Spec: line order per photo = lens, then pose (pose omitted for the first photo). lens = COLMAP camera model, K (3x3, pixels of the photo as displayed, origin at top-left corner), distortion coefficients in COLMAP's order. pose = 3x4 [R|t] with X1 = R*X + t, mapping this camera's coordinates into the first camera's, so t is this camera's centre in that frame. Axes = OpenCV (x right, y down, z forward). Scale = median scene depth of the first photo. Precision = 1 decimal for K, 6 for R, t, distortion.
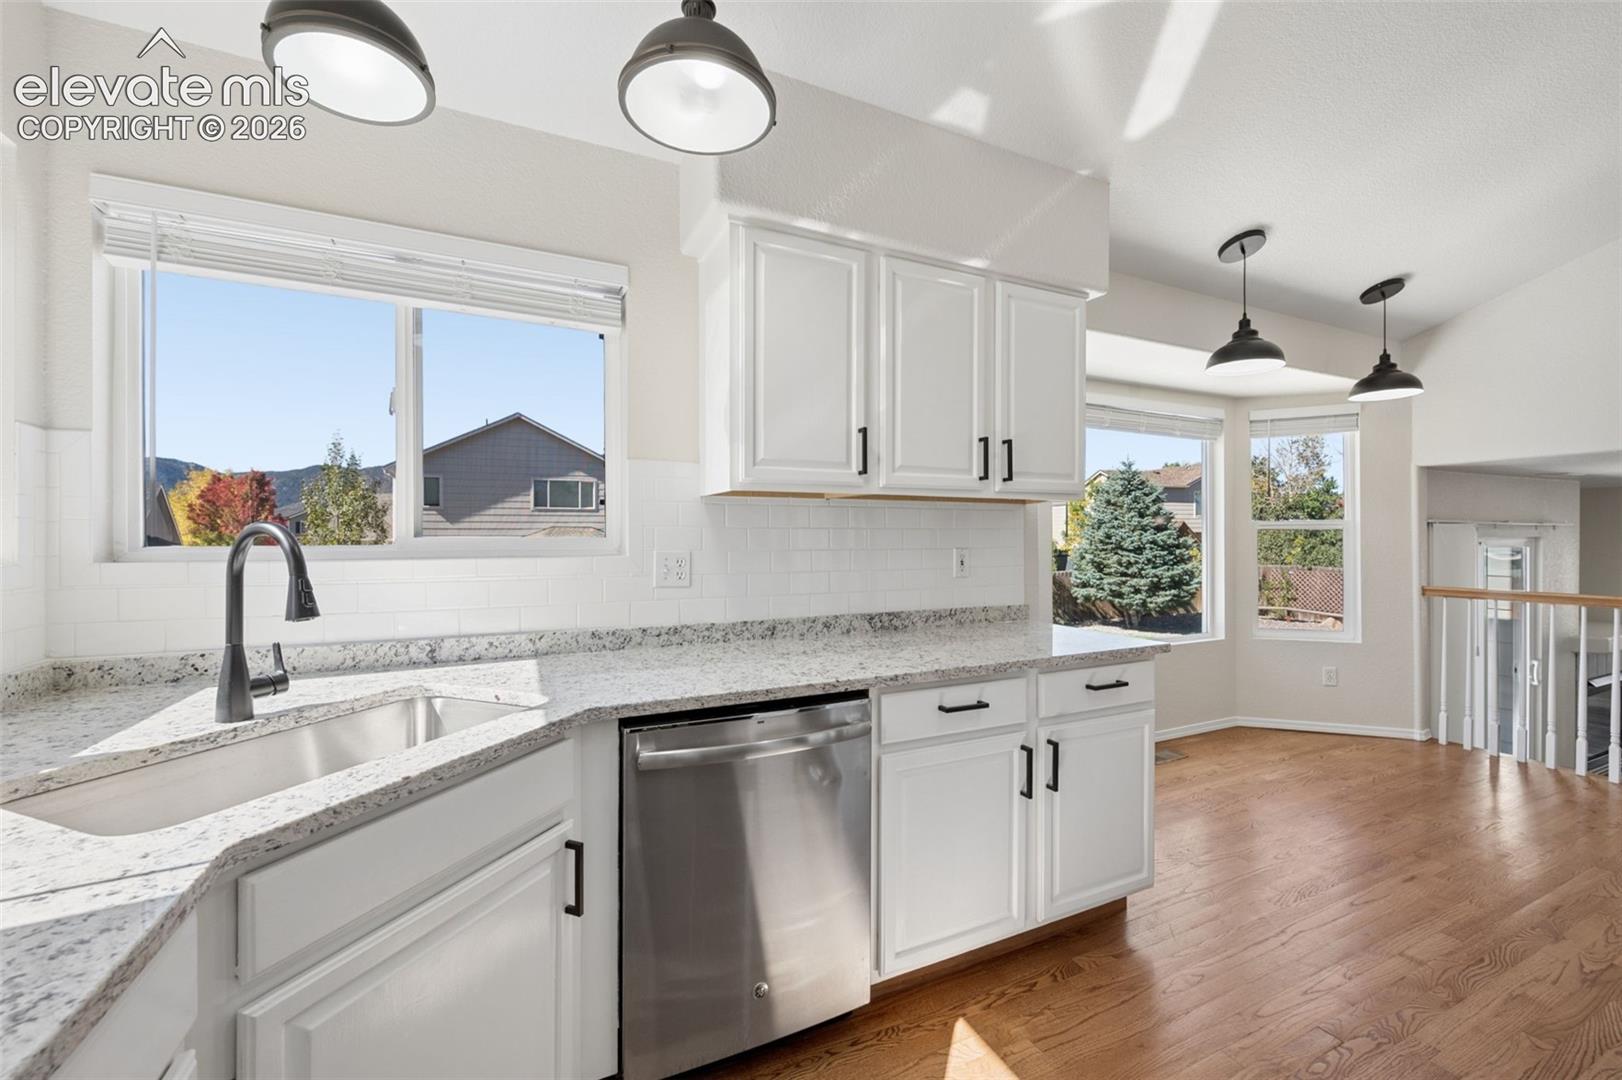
lens RADIAL K [[641.3, 0, 808.2], [0, 641.3, 536.8], [0, 0, 1]] dist [0.000993, -0.000124]
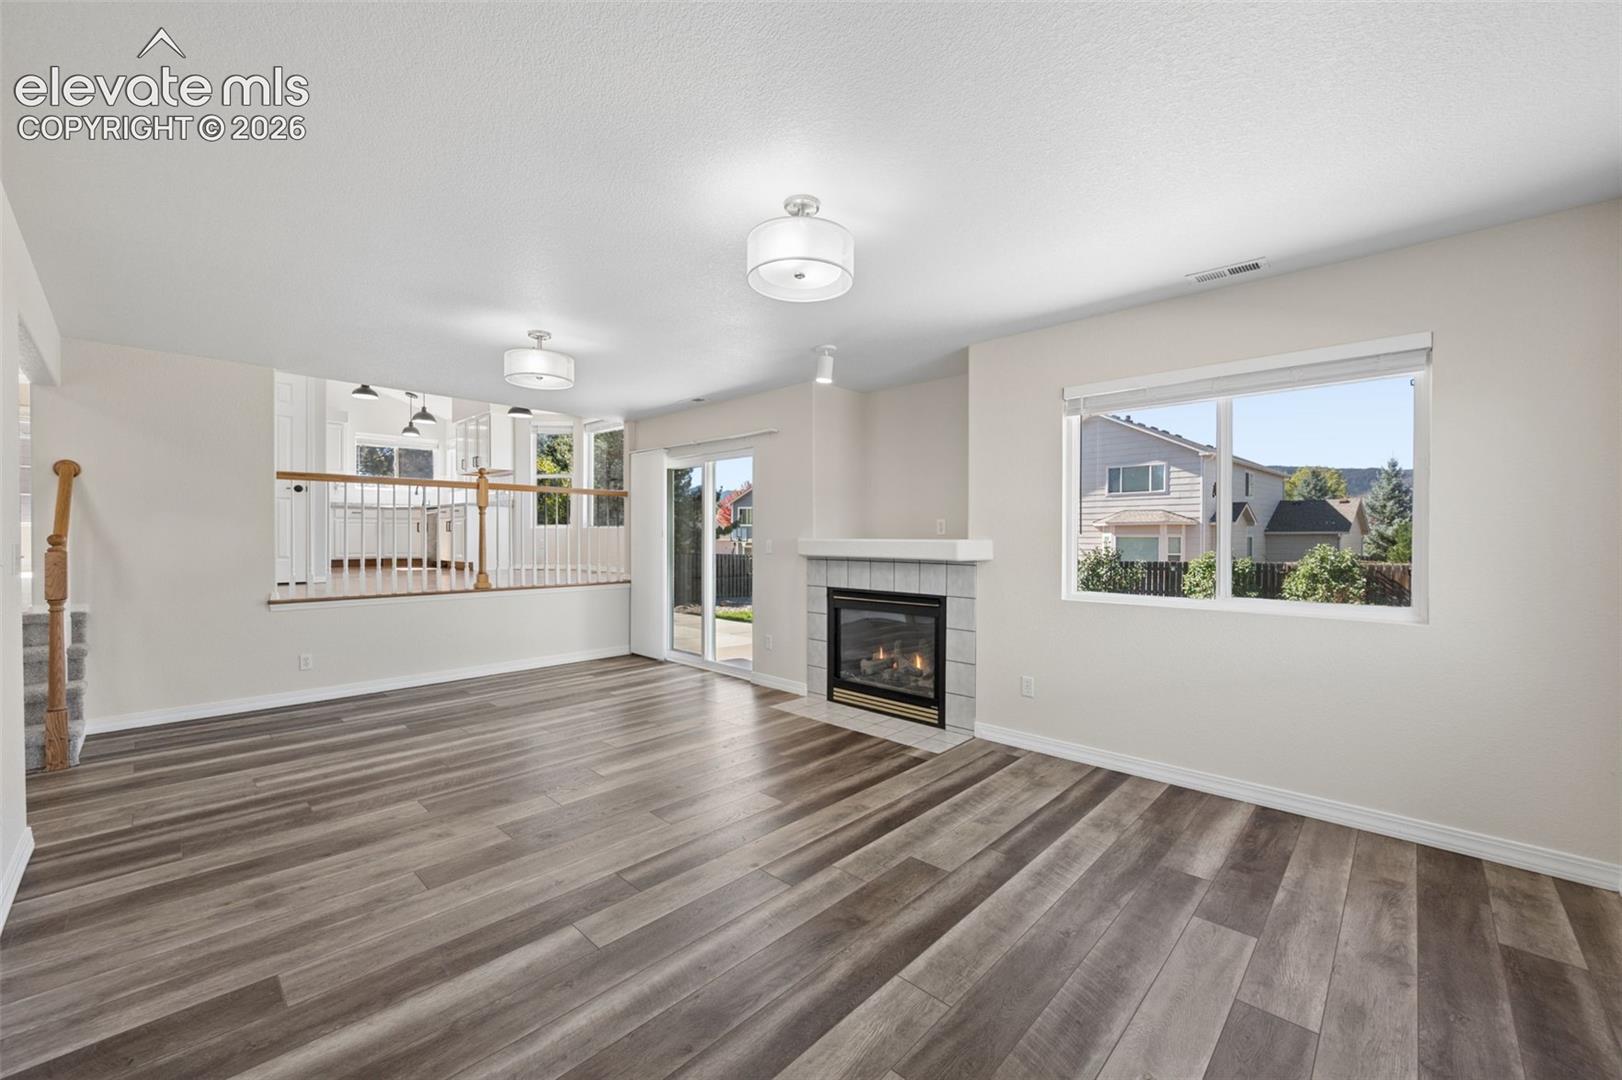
lens RADIAL K [[638.7, 0, 813.3], [0, 638.7, 532.0], [0, 0, 1]] dist [-0.002143, -0.000021]
pose [[0.369786, -0.003648, -0.929110, 0.577980], [-0.003358, 0.999981, -0.005263, 0.039582], [0.929111, 0.005067, 0.369767, 0.179900]]
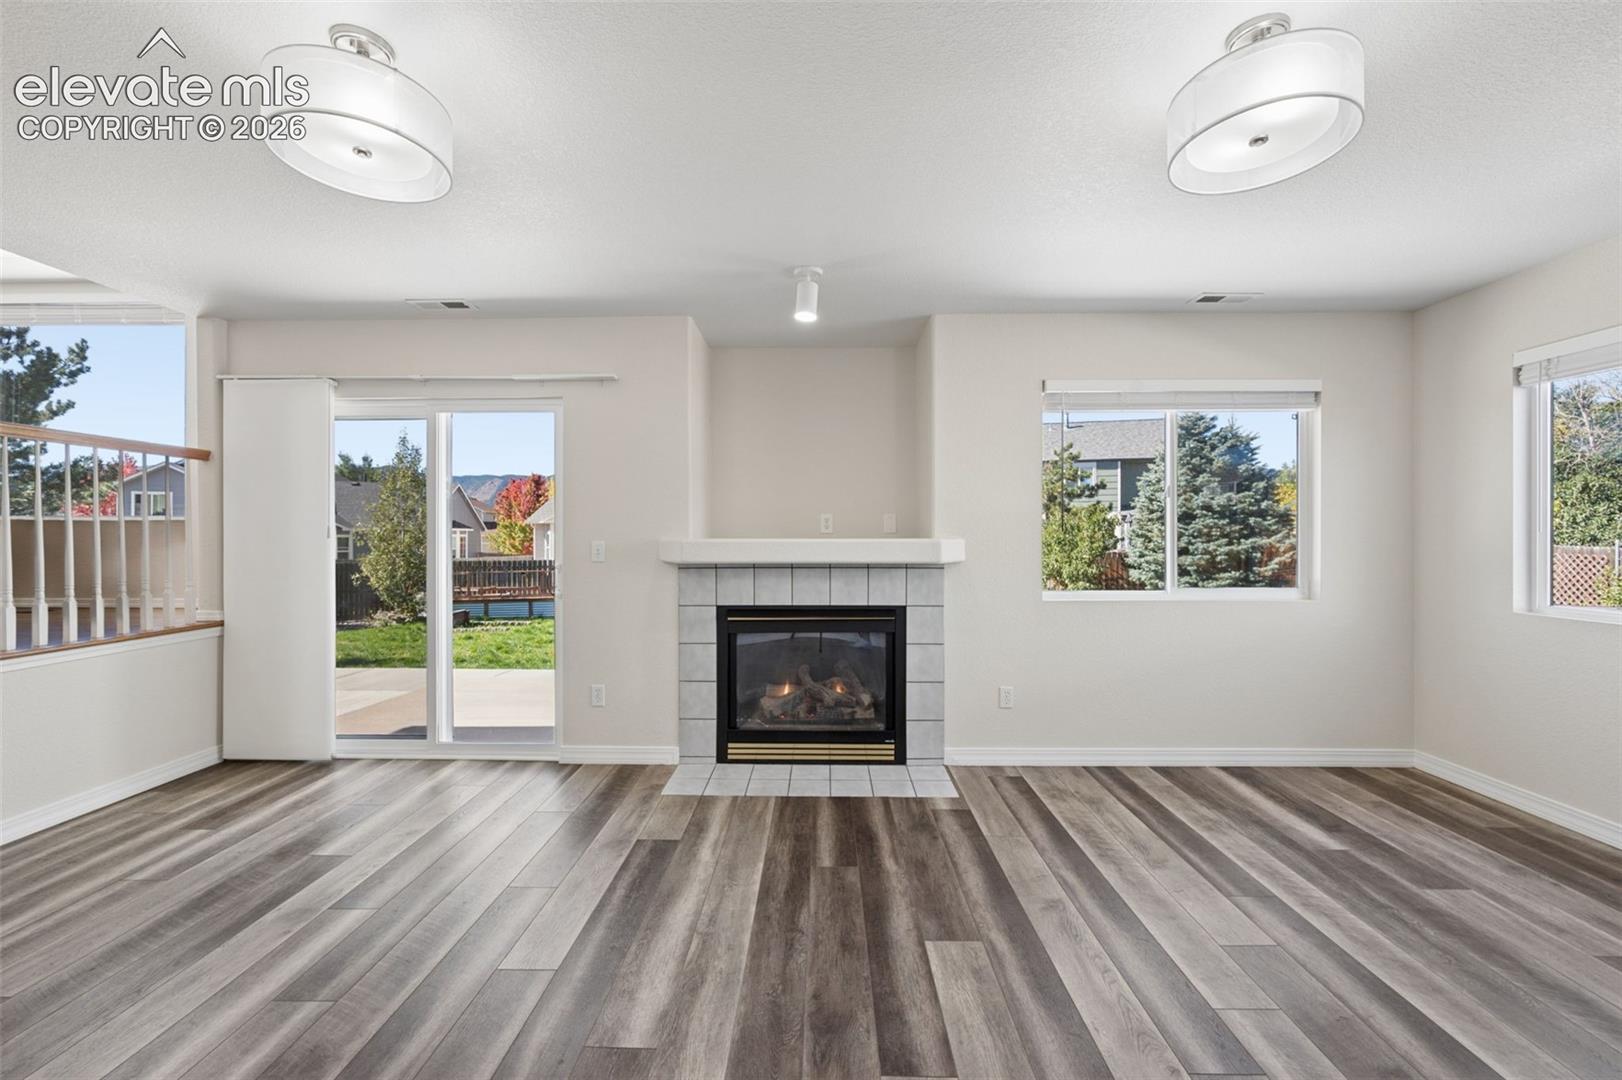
lens RADIAL K [[638.7, 0, 813.3], [0, 638.7, 532.0], [0, 0, 1]] dist [-0.002143, -0.000021]
pose [[0.899699, -0.000697, -0.436510, 0.446607], [-0.000693, 0.999995, -0.003025, 0.039480], [0.436510, 0.003024, 0.899694, 0.125557]]
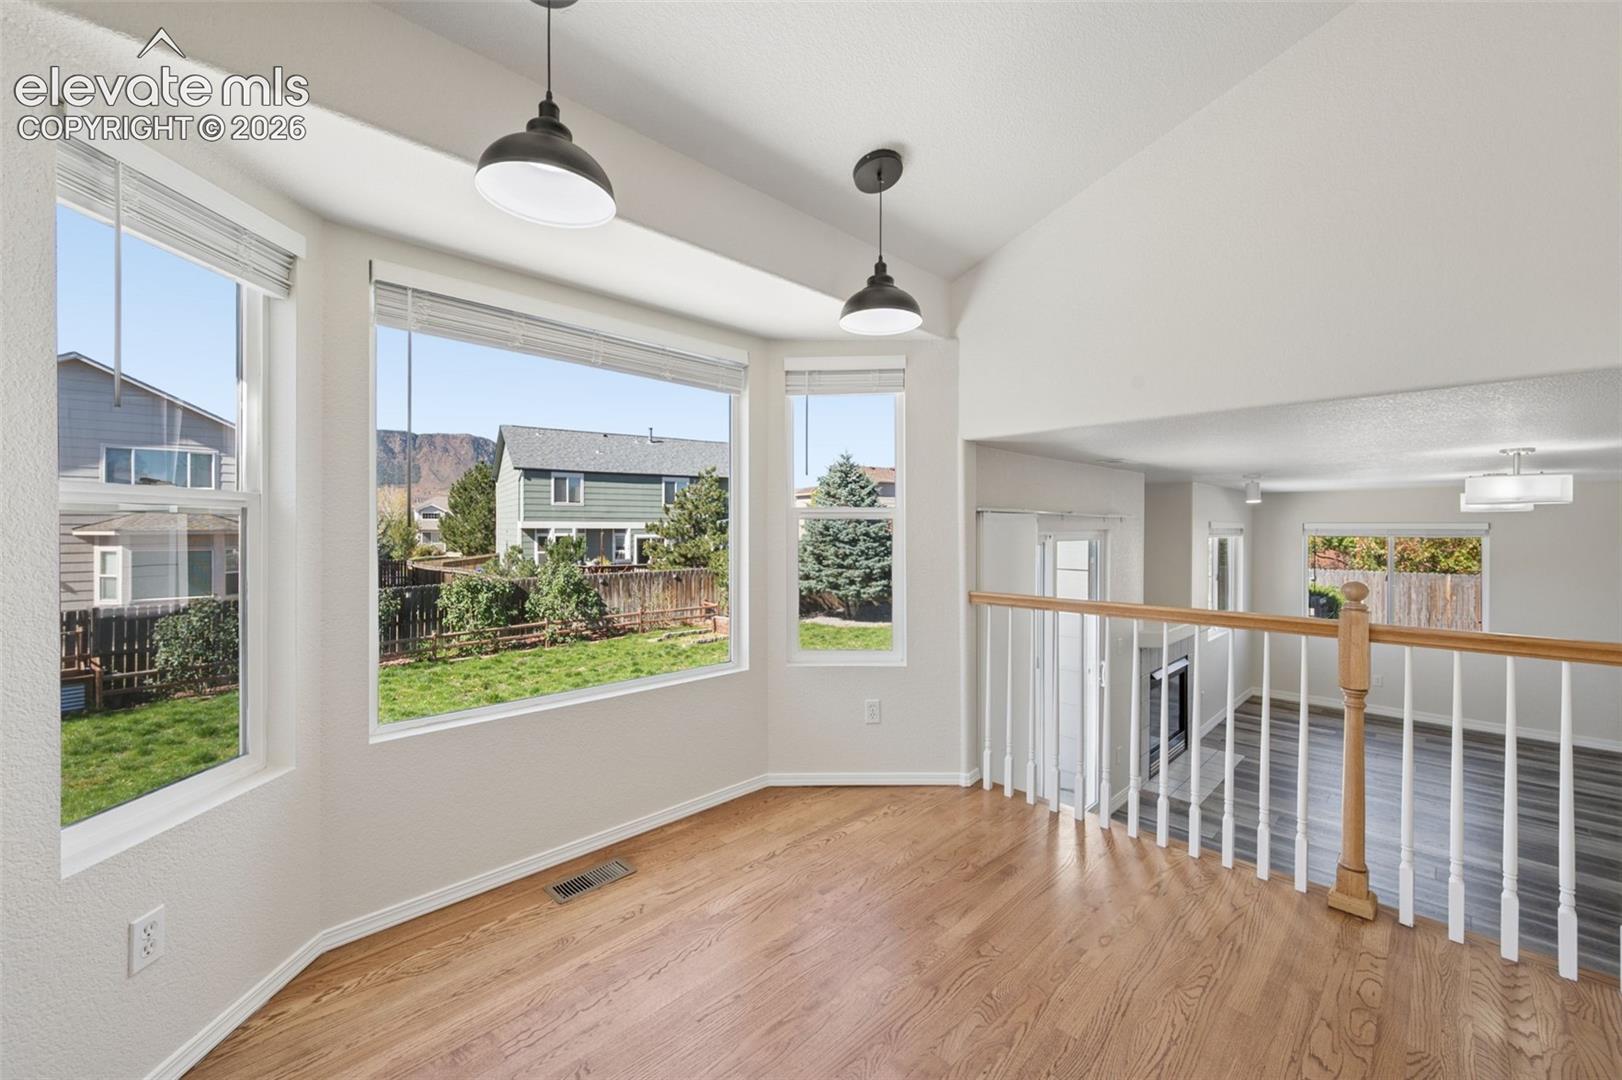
lens RADIAL K [[638.7, 0, 813.3], [0, 638.7, 532.0], [0, 0, 1]] dist [-0.002143, -0.000021]
pose [[0.941098, 0.001376, 0.338132, 0.114641], [-0.003342, 0.999981, 0.005233, 0.000038], [-0.338118, -0.006055, 0.941084, 0.072709]]
